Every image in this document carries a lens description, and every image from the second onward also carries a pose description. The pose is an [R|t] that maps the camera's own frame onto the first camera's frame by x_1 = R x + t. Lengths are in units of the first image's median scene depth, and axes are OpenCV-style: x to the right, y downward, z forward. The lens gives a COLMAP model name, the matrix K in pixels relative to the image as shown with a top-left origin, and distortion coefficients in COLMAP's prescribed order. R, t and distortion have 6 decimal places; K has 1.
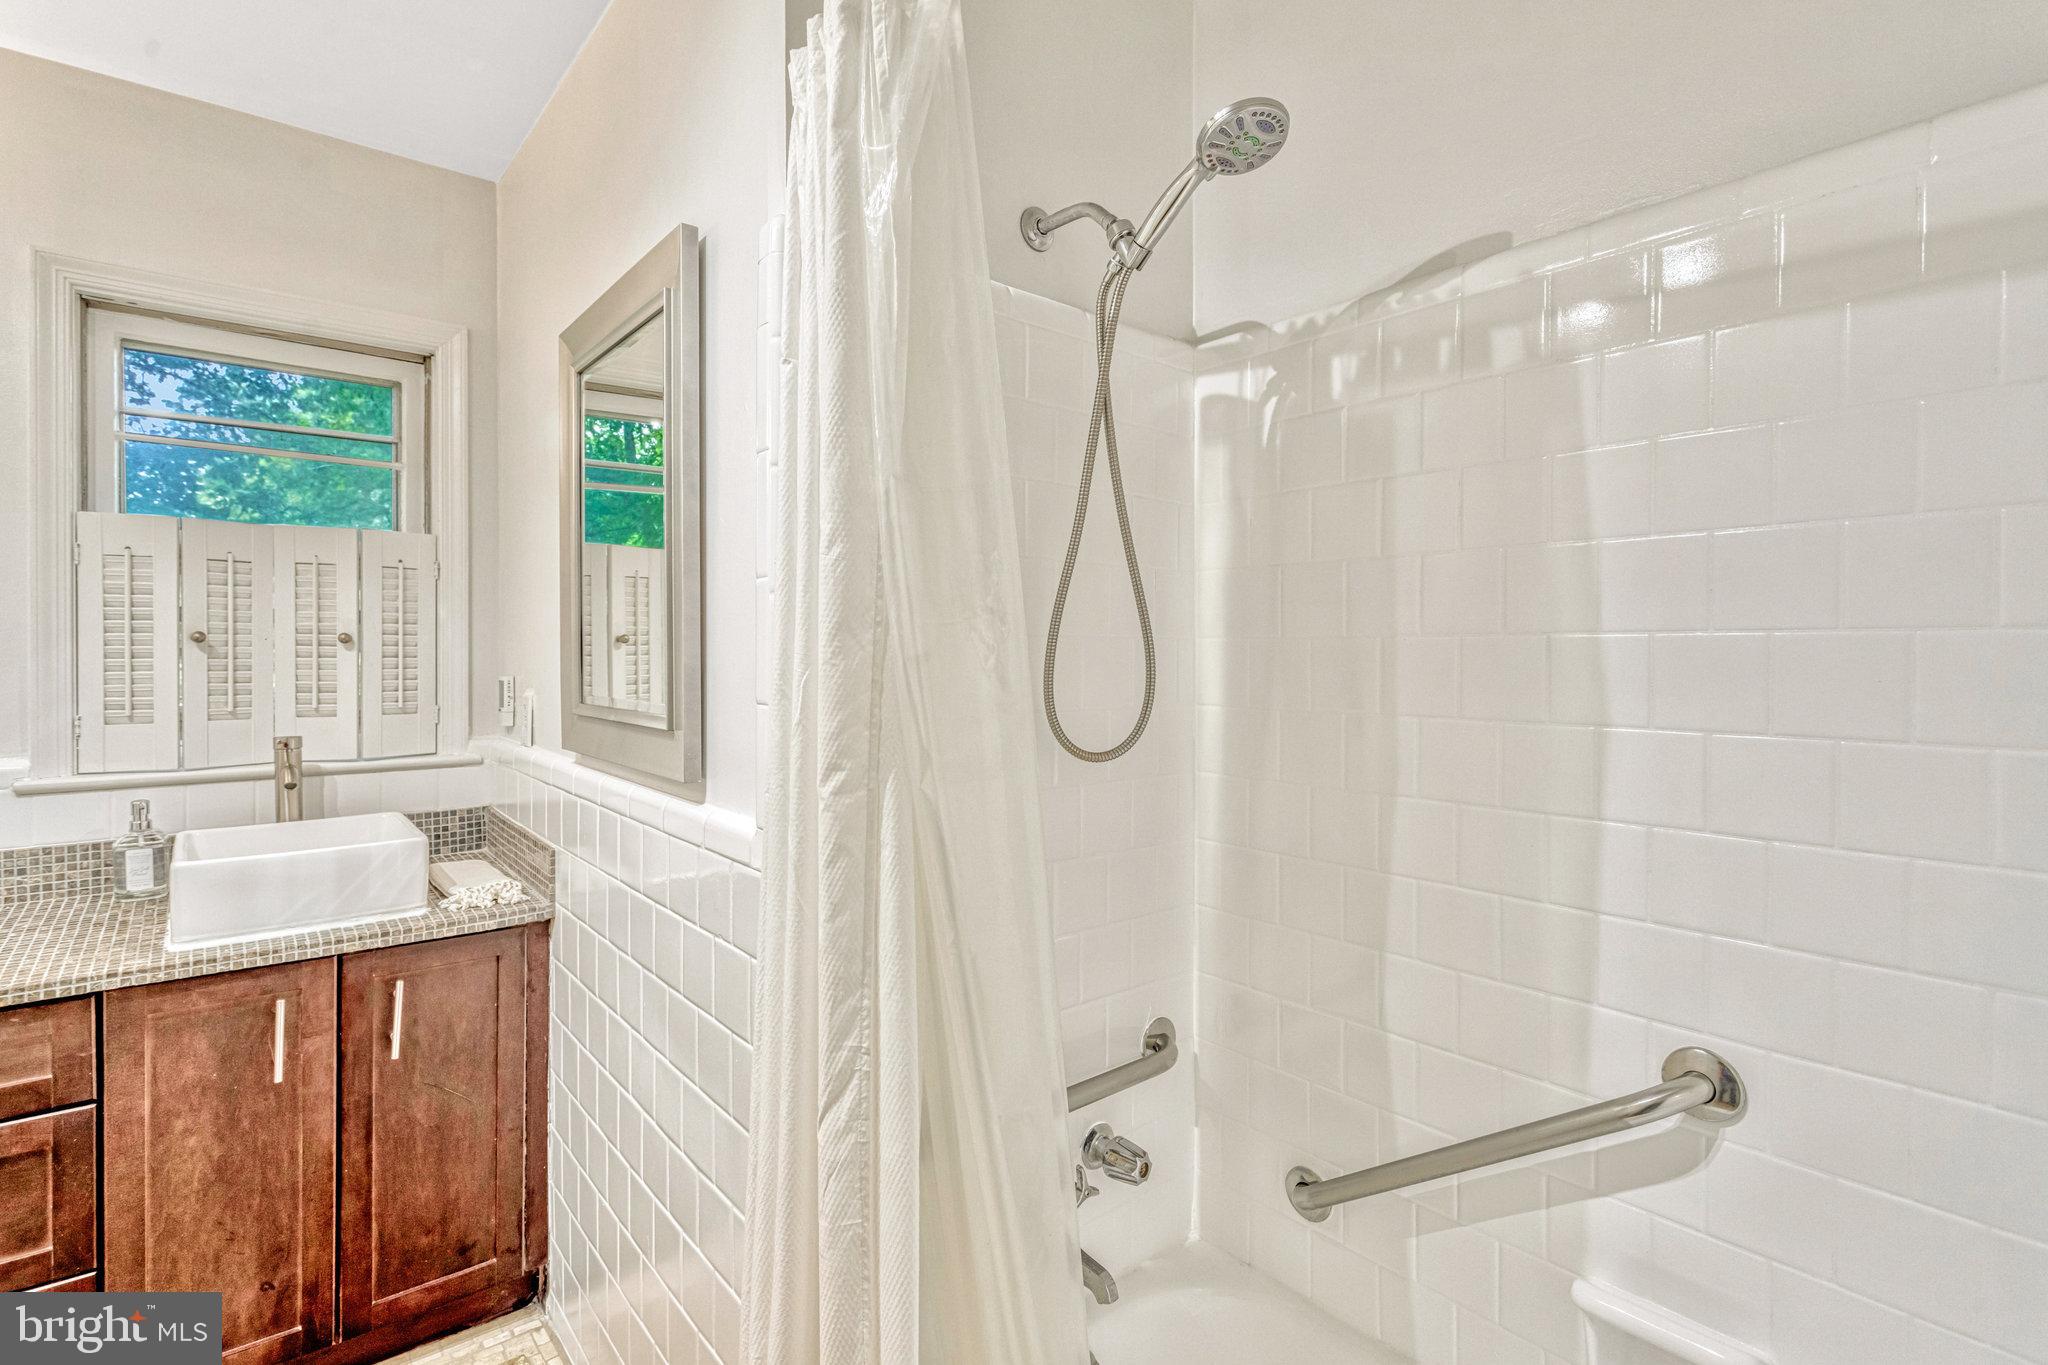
lens RADIAL K [[986.8, 0, 1027.3], [0, 986.8, 654.6], [0, 0, 1]] dist [0.000326, -0.000065]
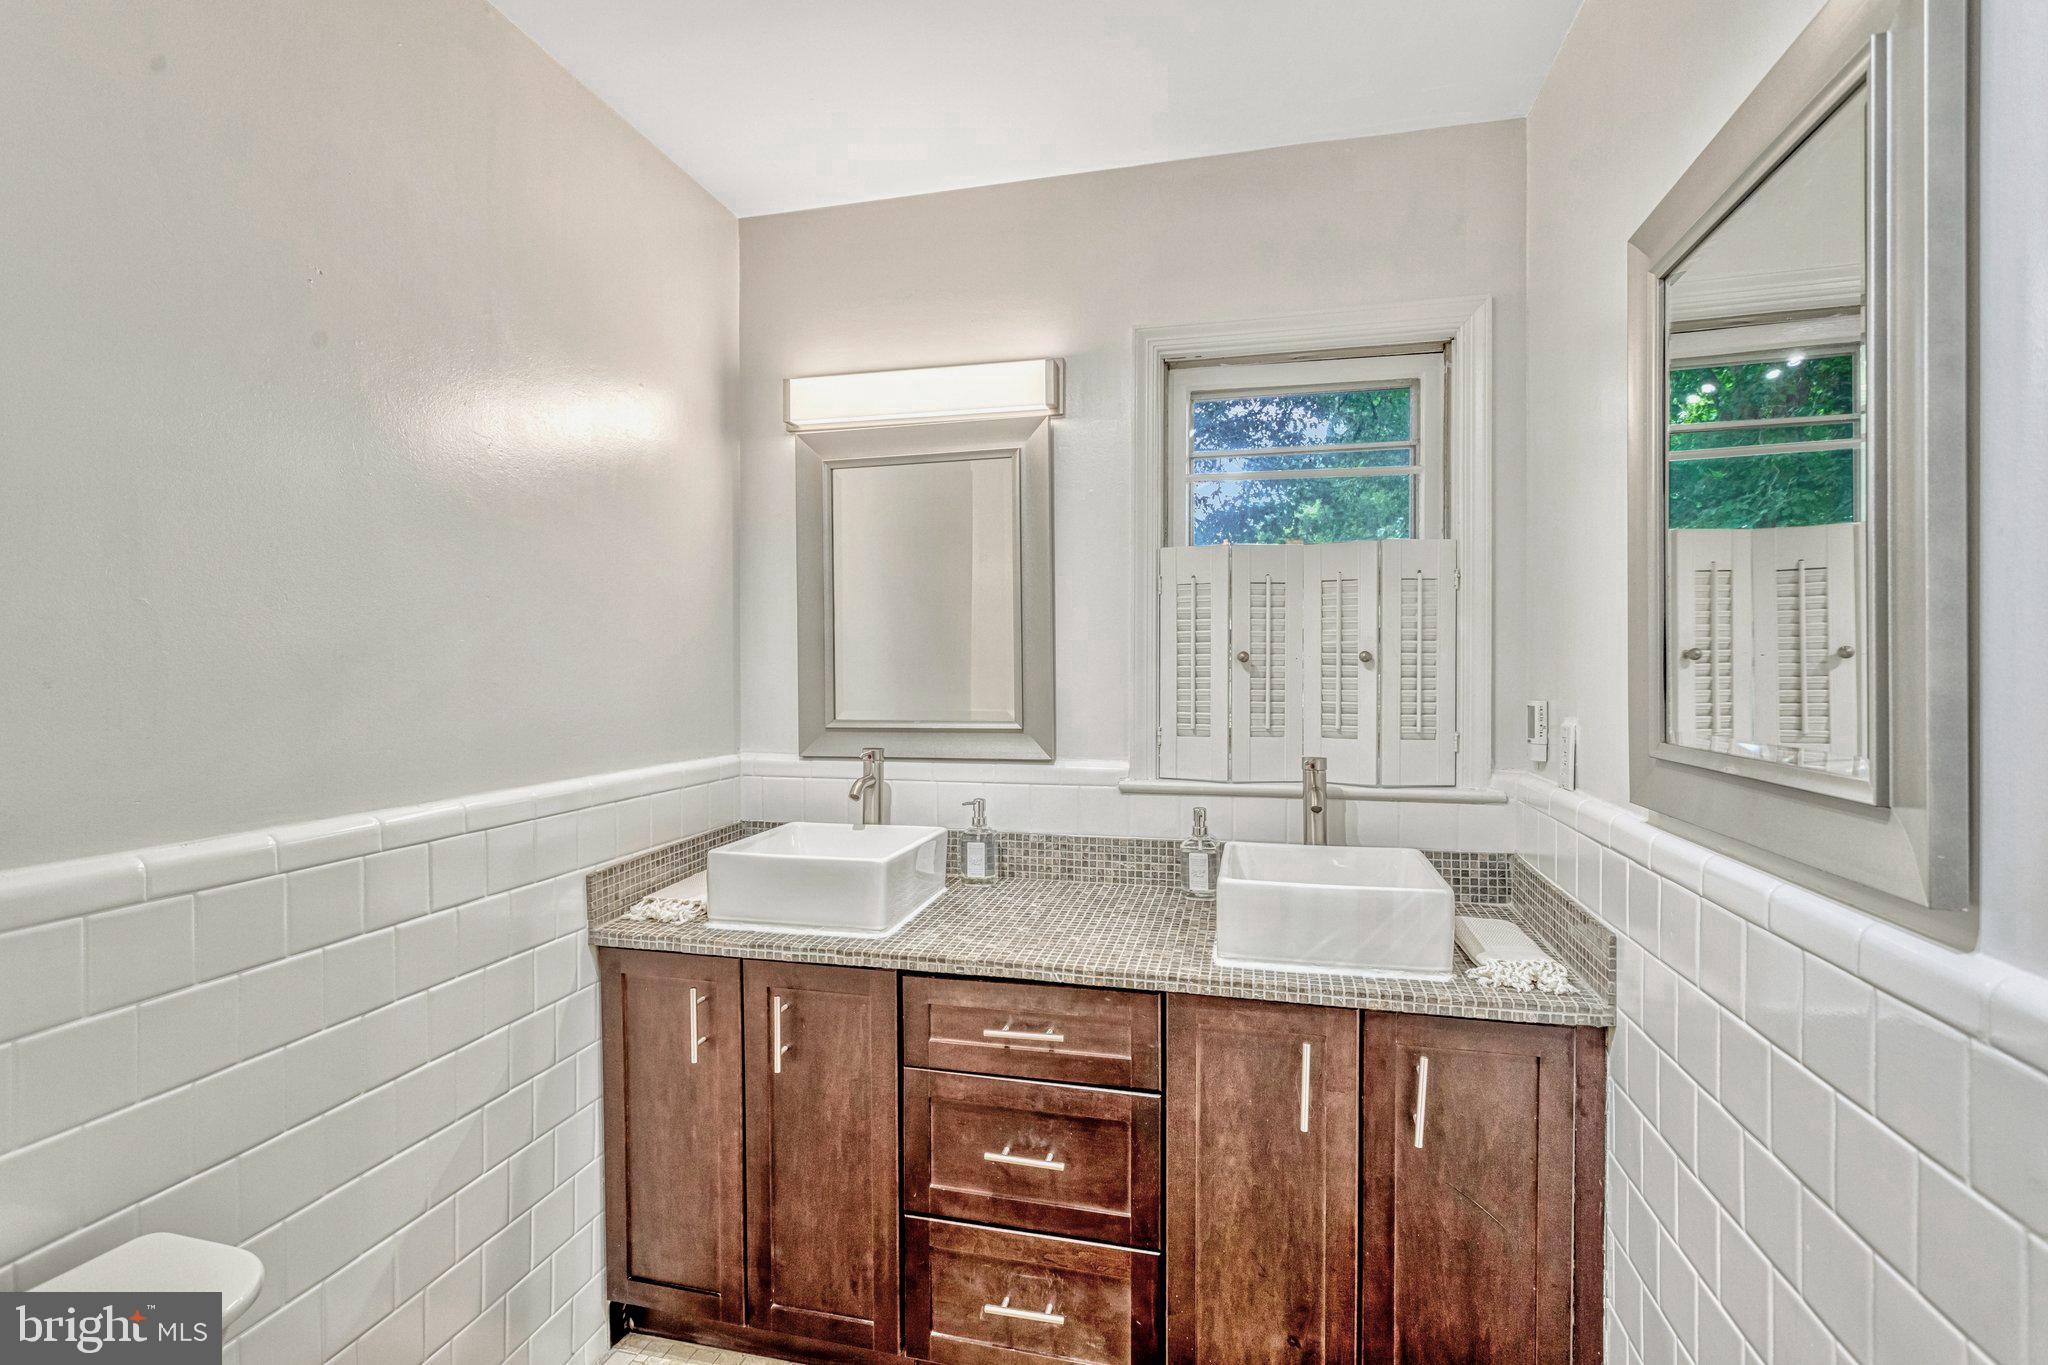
lens RADIAL K [[991.1, 0, 991.1], [0, 991.1, 679.4], [0, 0, 1]] dist [-0.003659, 0.011521]
pose [[0.574847, 0.005985, -0.818239, -0.140832], [-0.003421, 0.999982, 0.004911, 0.002118], [0.818254, -0.000024, 0.574858, 0.187125]]
